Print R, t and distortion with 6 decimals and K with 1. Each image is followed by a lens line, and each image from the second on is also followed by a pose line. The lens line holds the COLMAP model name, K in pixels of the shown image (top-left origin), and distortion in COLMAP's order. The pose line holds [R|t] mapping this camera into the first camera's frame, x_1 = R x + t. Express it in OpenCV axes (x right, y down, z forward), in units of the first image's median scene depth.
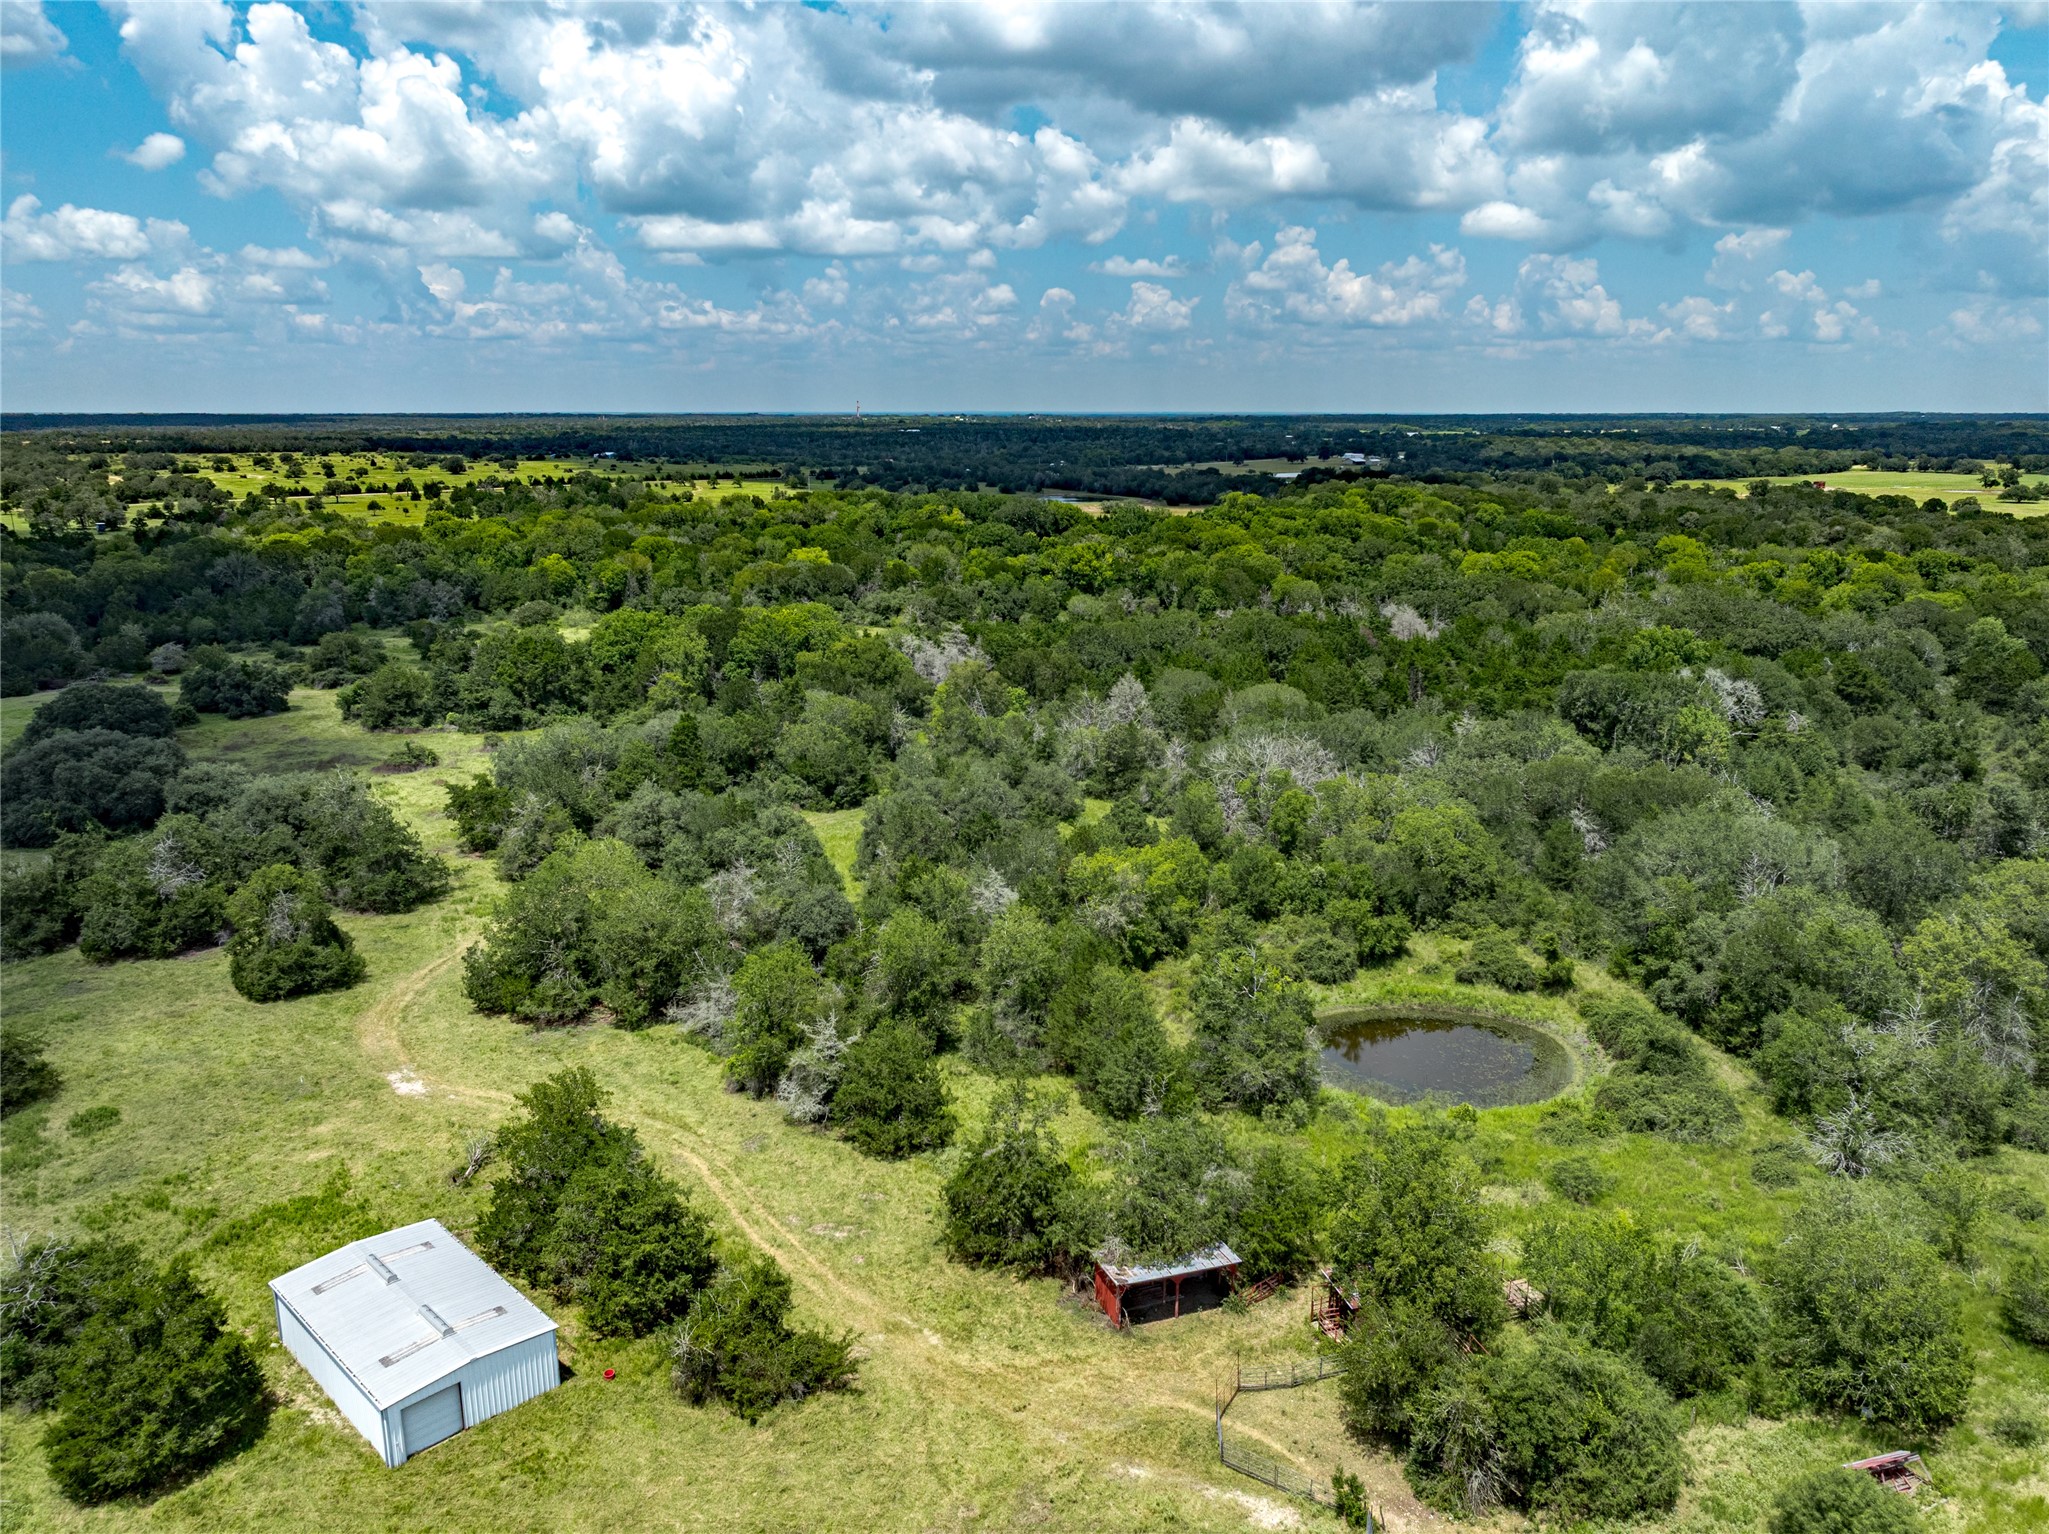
lens RADIAL K [[1463.6, 0, 1014.4], [0, 1463.6, 766.1], [0, 0, 1]] dist [-0.045967, 0.059234]
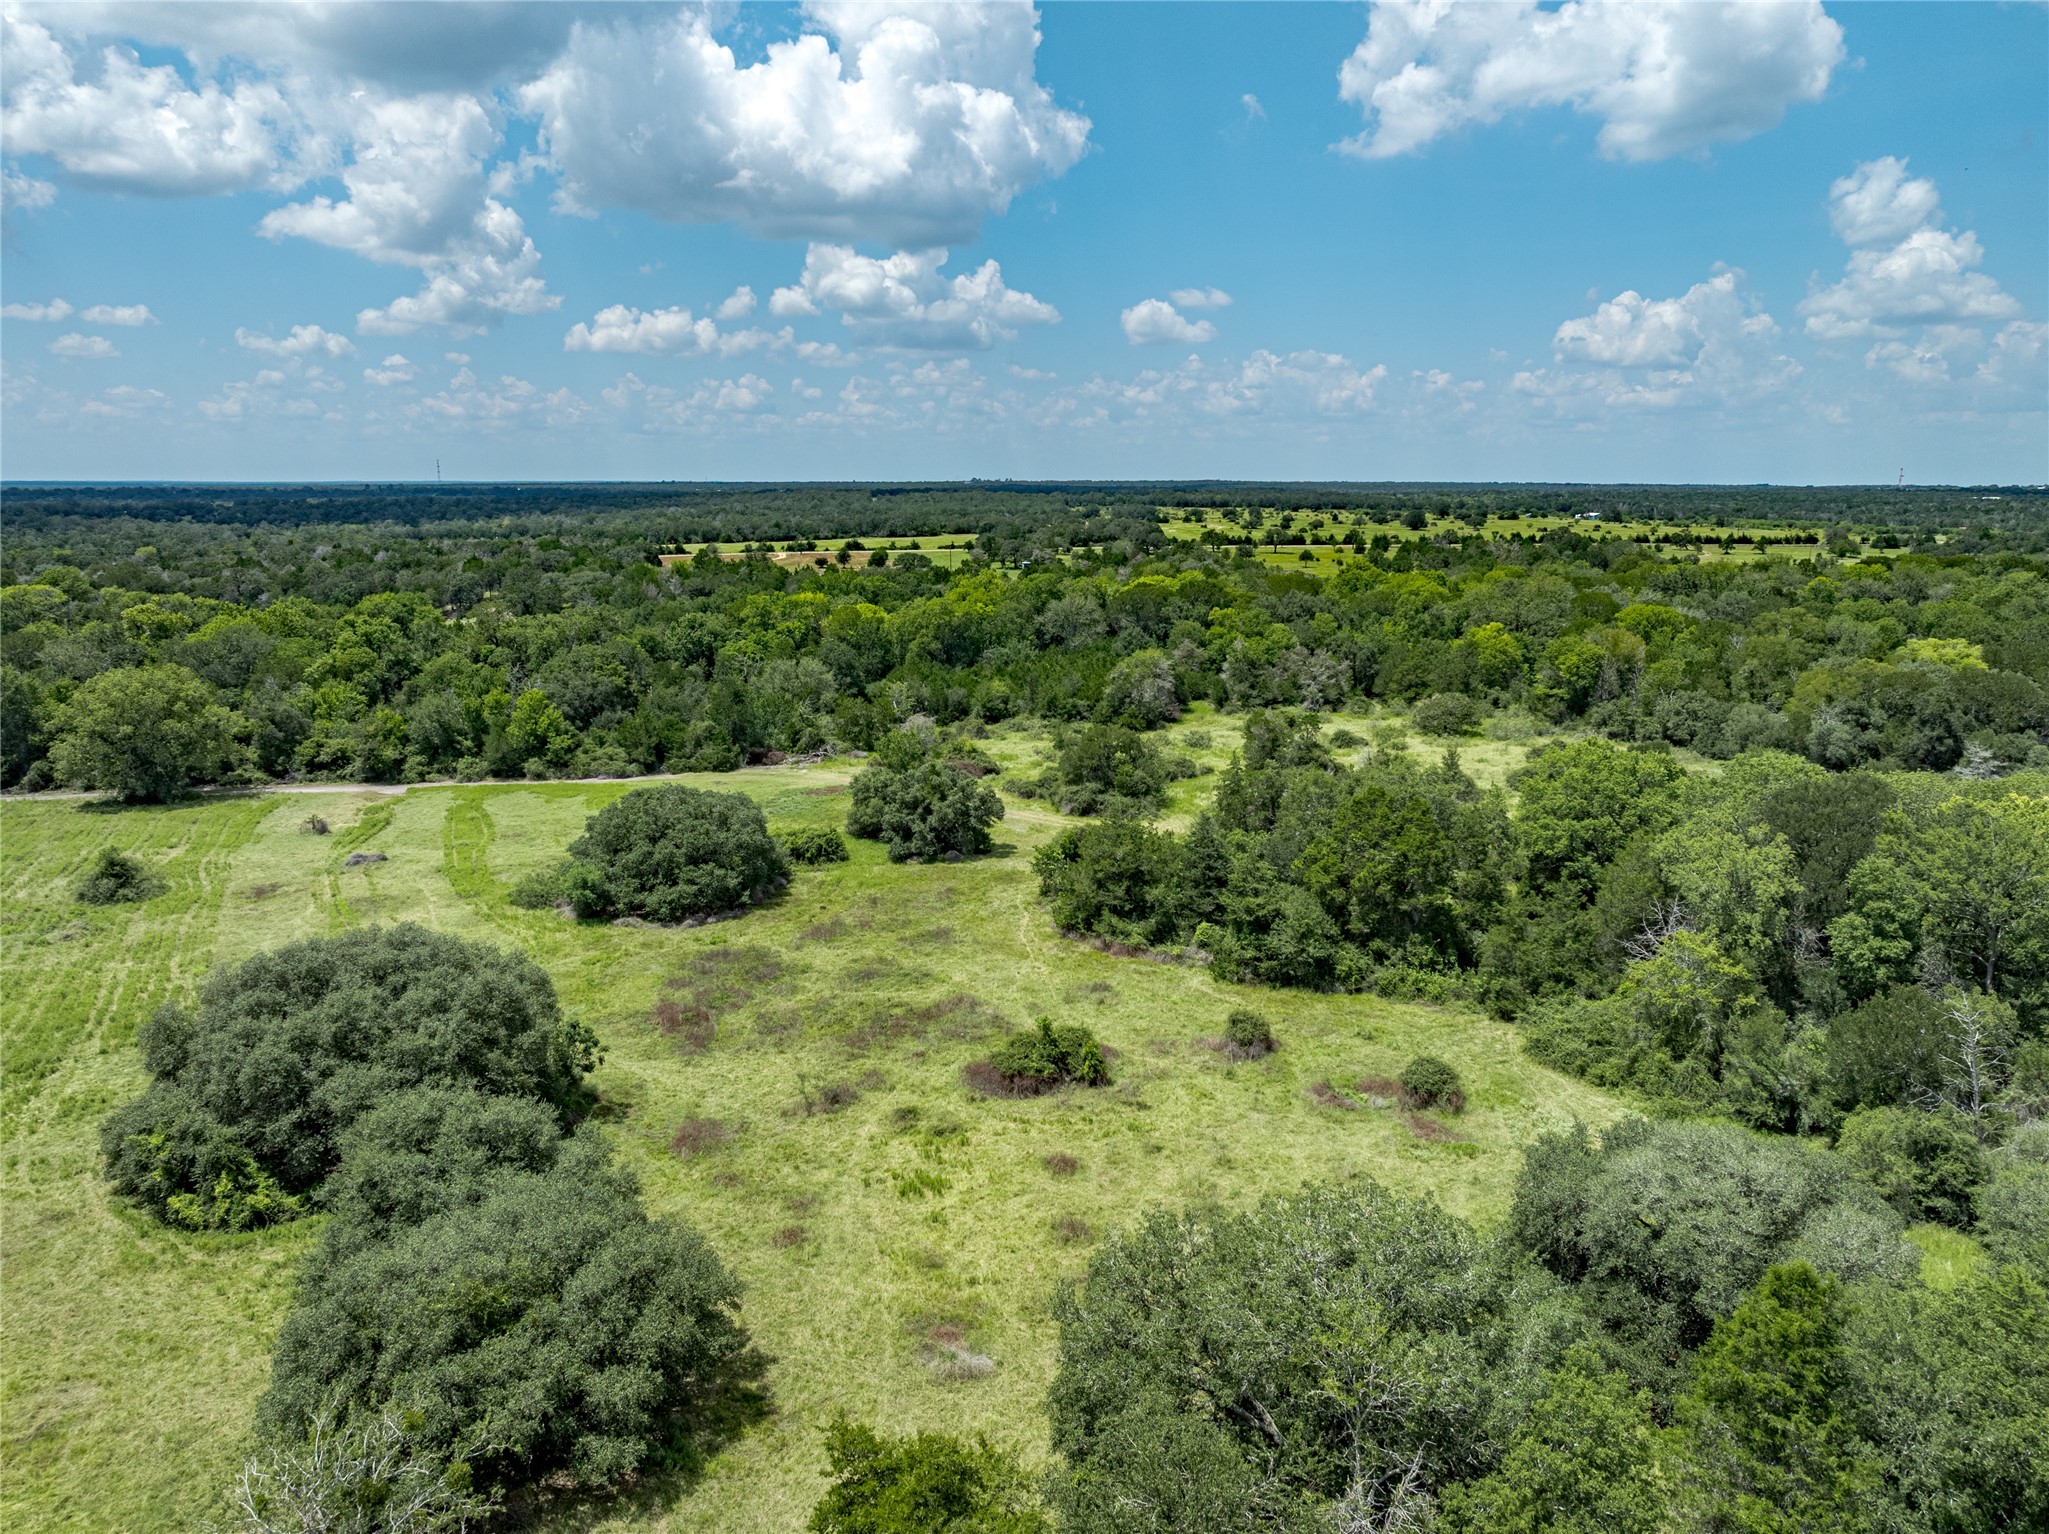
lens RADIAL K [[1463.6, 0, 1014.4], [0, 1463.6, 766.1], [0, 0, 1]] dist [-0.045967, 0.059234]
pose [[0.802405, 0.113982, -0.585795, -0.095256], [-0.141319, 0.989964, -0.000952, -0.049862], [0.579807, 0.083548, 0.810459, 0.344010]]
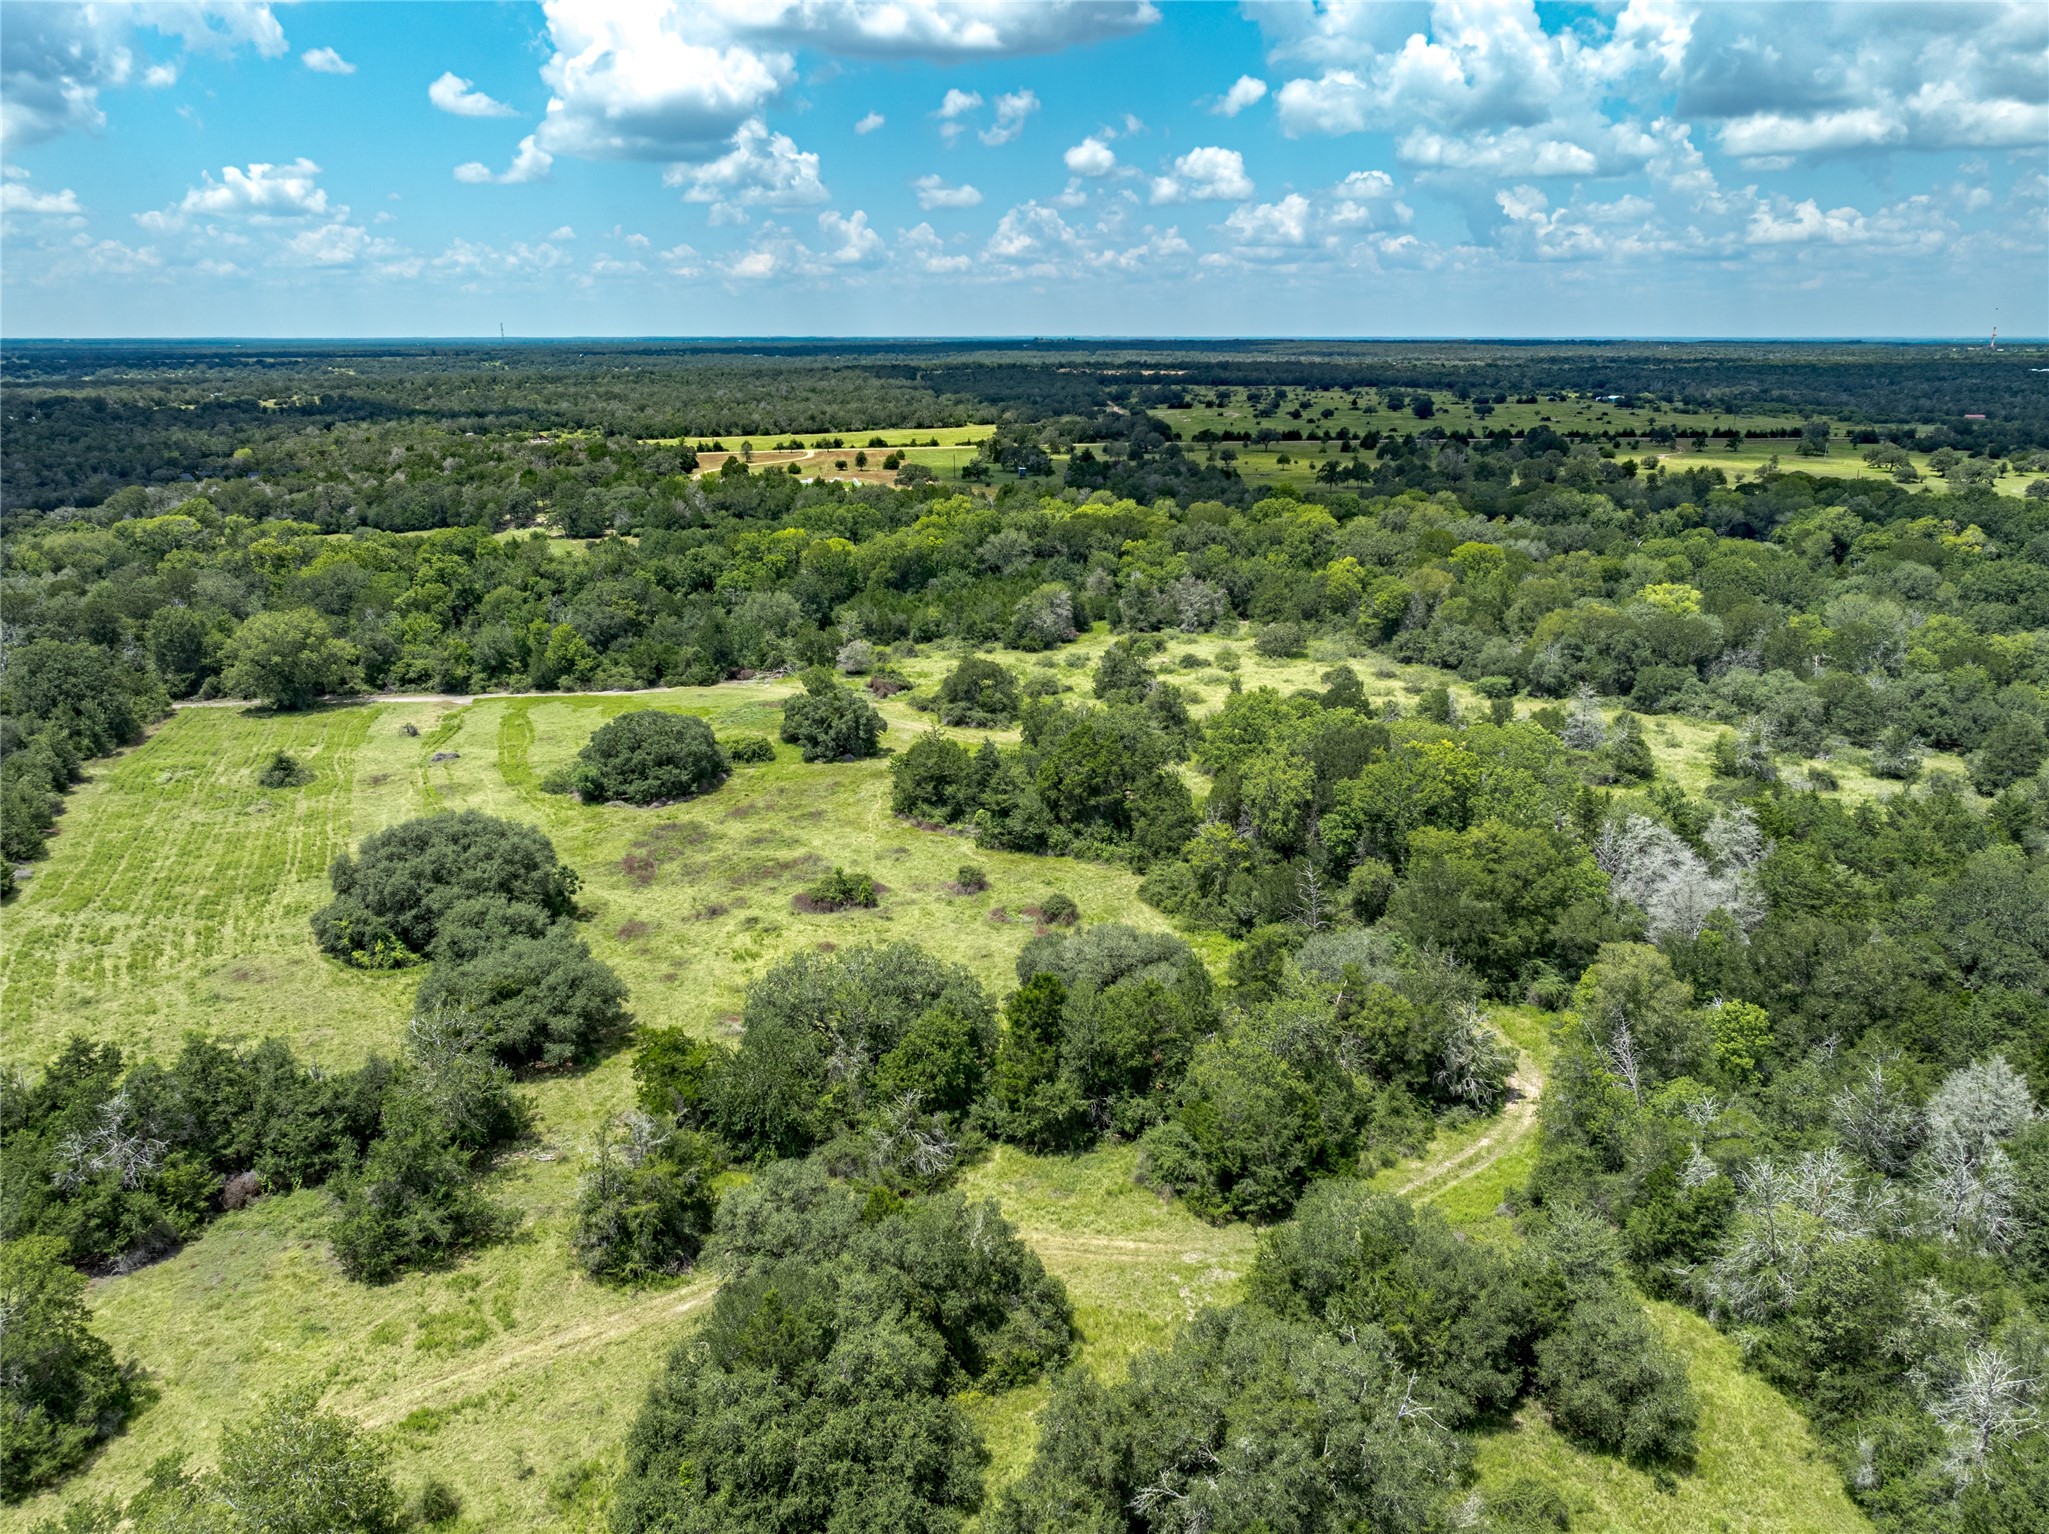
lens RADIAL K [[1463.6, 0, 1014.4], [0, 1463.6, 766.1], [0, 0, 1]] dist [-0.045967, 0.059234]
pose [[0.774279, 0.177208, -0.607528, 0.055529], [-0.147355, 0.984092, 0.099247, -0.085983], [0.615450, 0.012678, 0.788074, 0.251508]]
